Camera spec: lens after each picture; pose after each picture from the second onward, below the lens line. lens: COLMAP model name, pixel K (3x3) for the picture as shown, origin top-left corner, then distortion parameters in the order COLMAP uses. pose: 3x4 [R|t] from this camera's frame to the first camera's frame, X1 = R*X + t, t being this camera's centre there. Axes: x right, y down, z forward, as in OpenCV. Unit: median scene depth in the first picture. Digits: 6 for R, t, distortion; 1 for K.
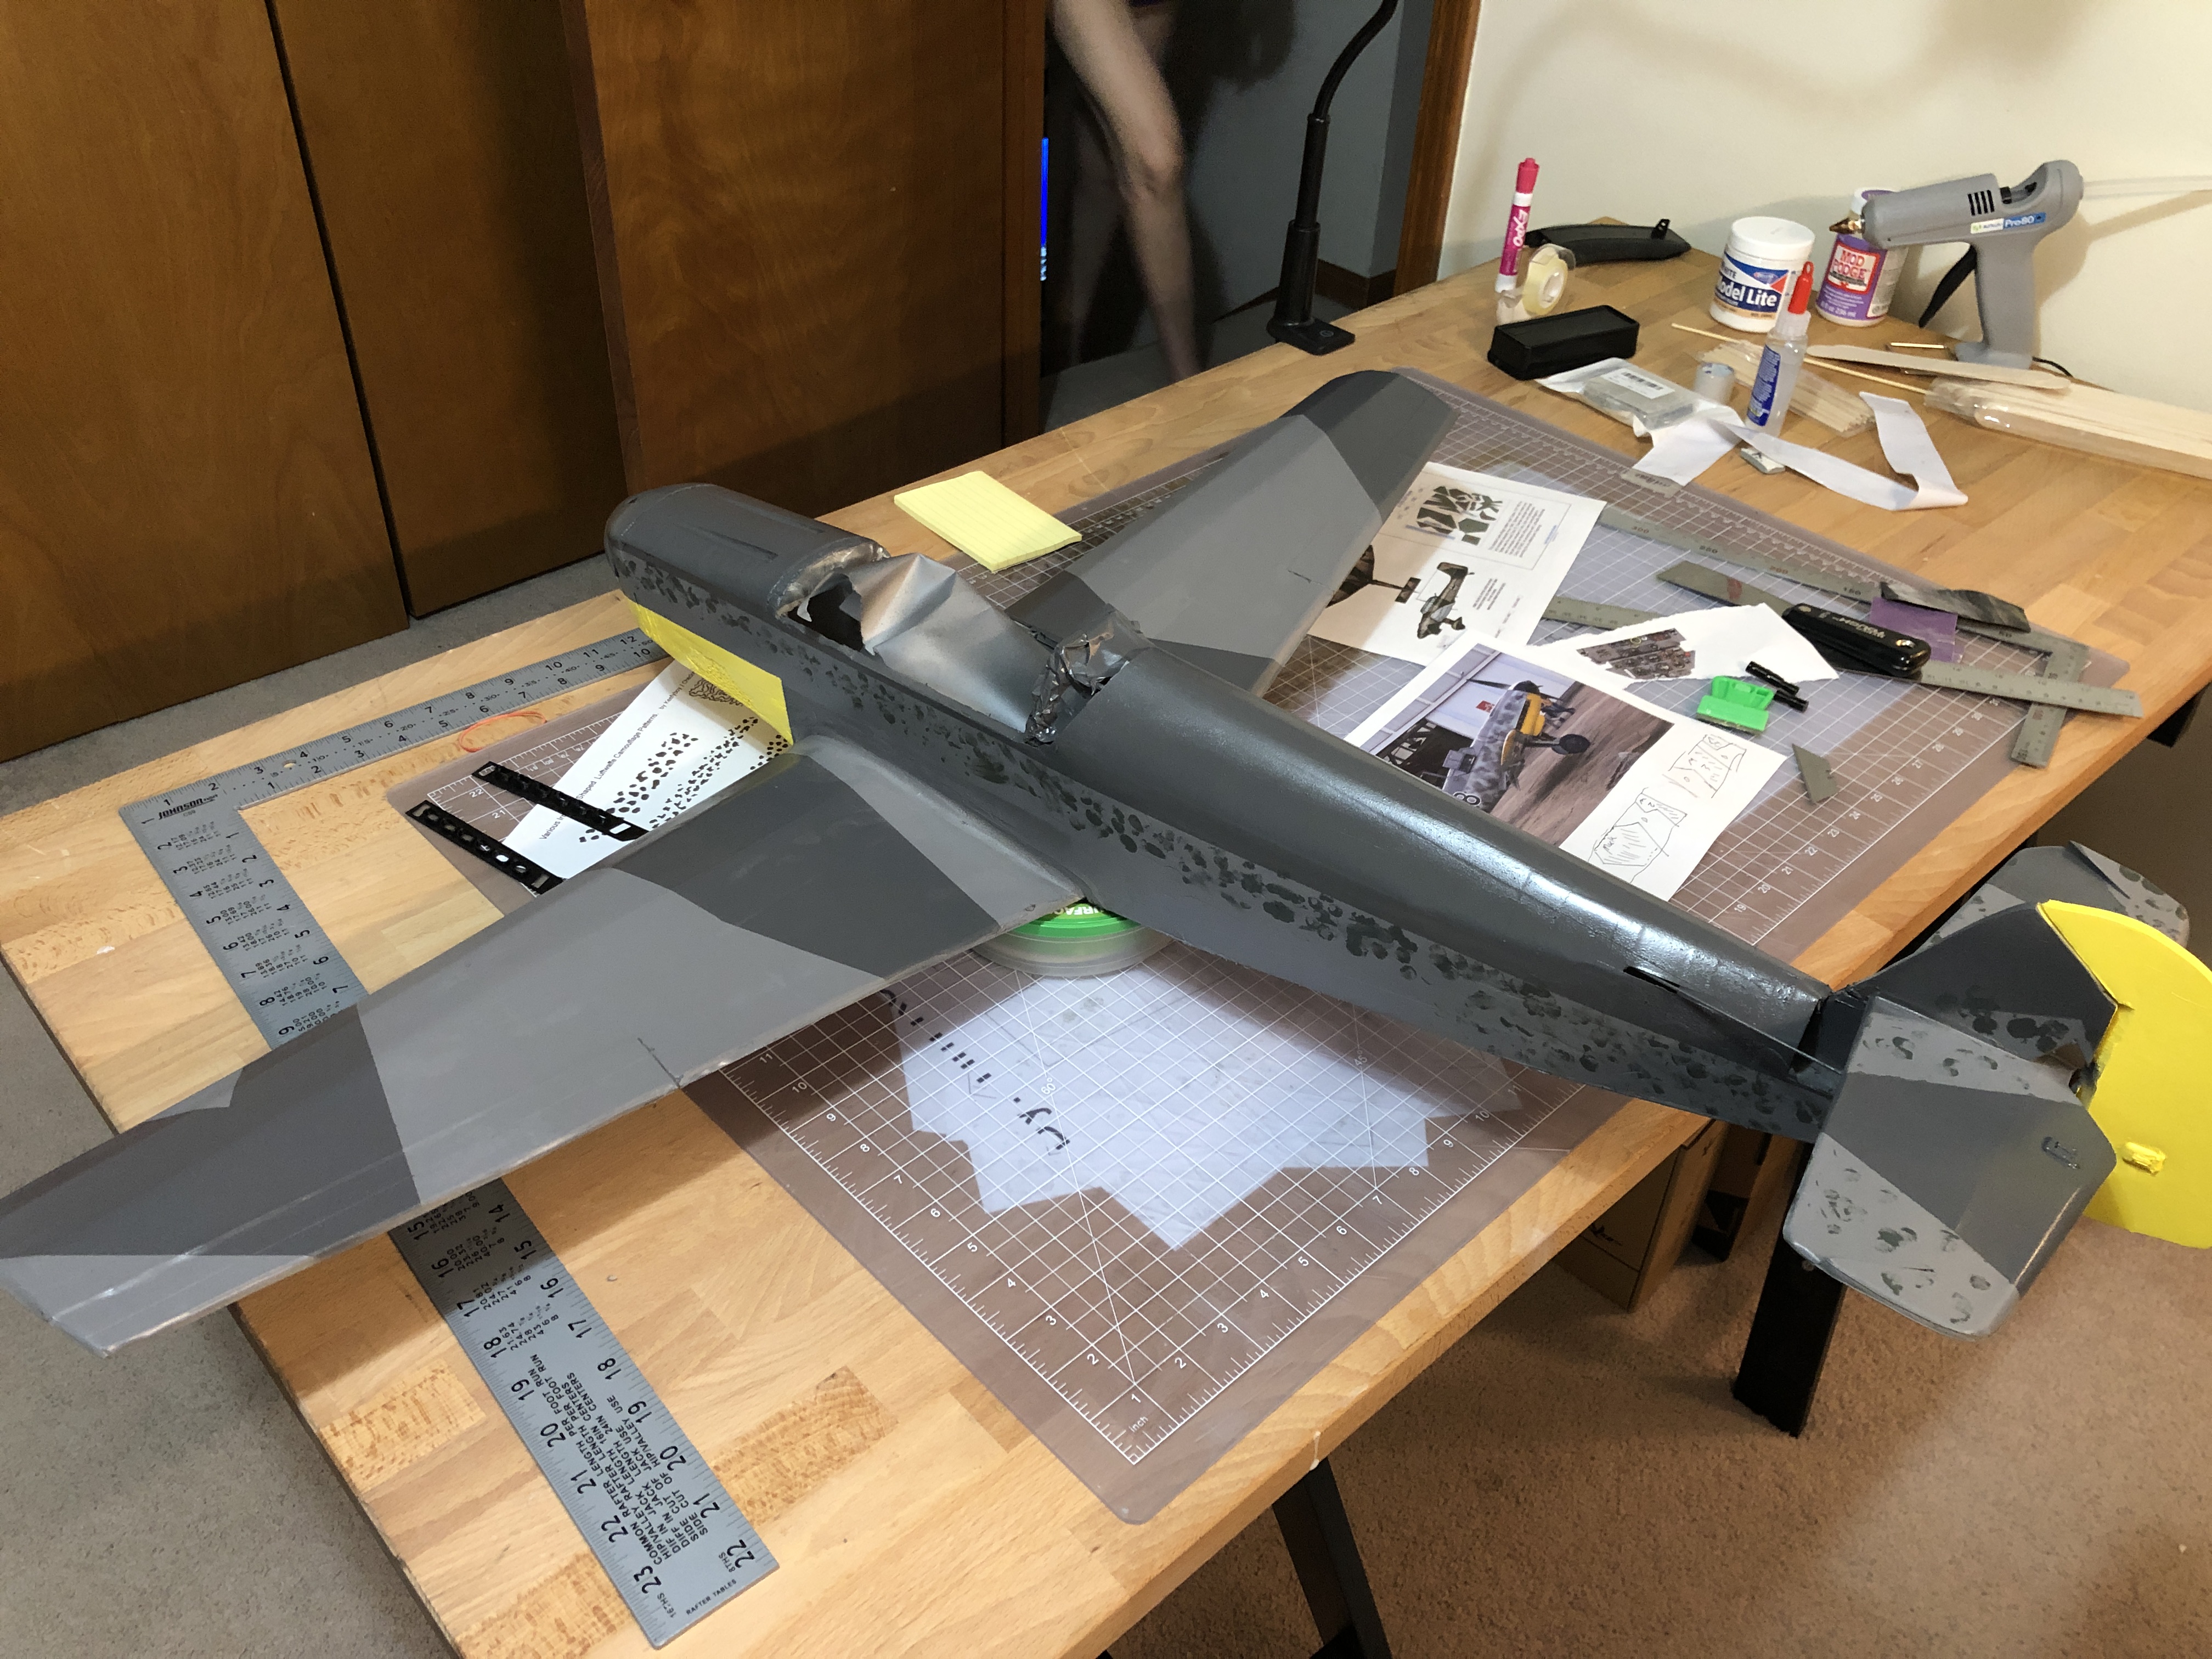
lens RADIAL K [[1813.8, 0, 1106.0], [0, 1813.8, 829.5], [0, 0, 1]] dist [-0.000275, 0.057243]
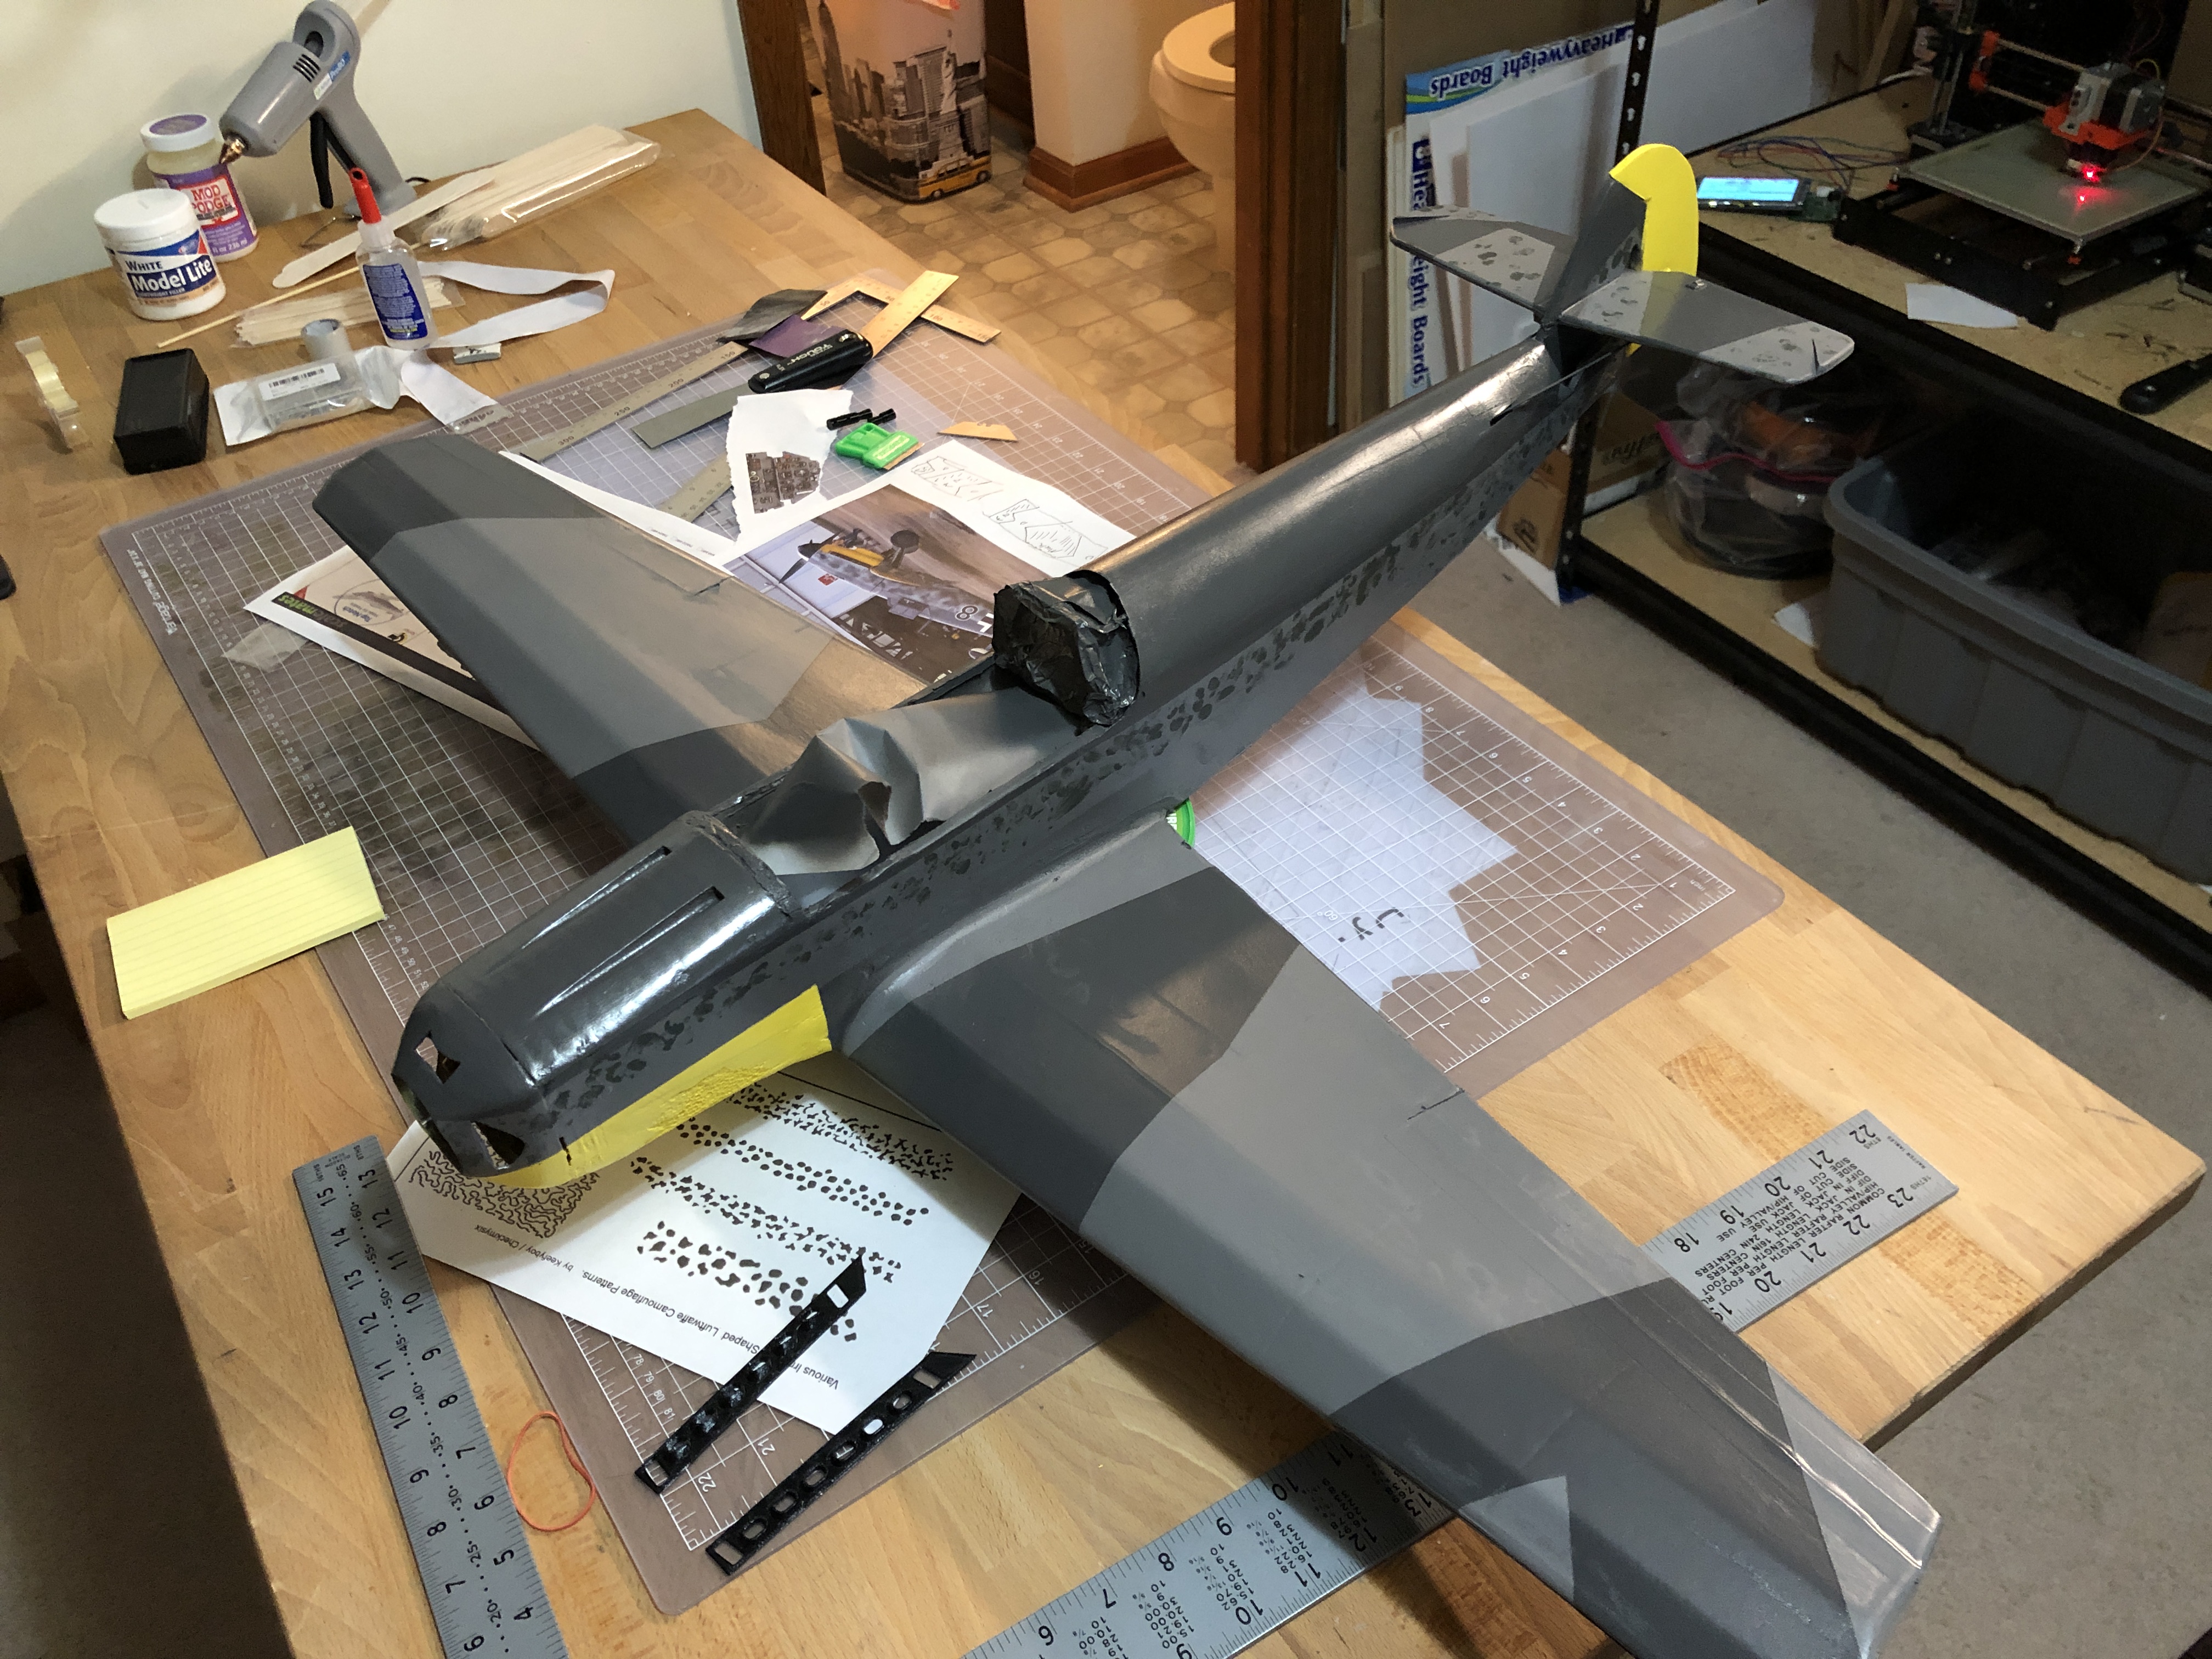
lens RADIAL K [[1813.8, 0, 1106.0], [0, 1813.8, 829.5], [0, 0, 1]] dist [-0.000275, 0.057243]
pose [[0.149644, -0.700588, 0.697699, -0.593176], [0.656474, 0.598065, 0.459740, -0.360494], [-0.739357, 0.389224, 0.549414, 0.396140]]
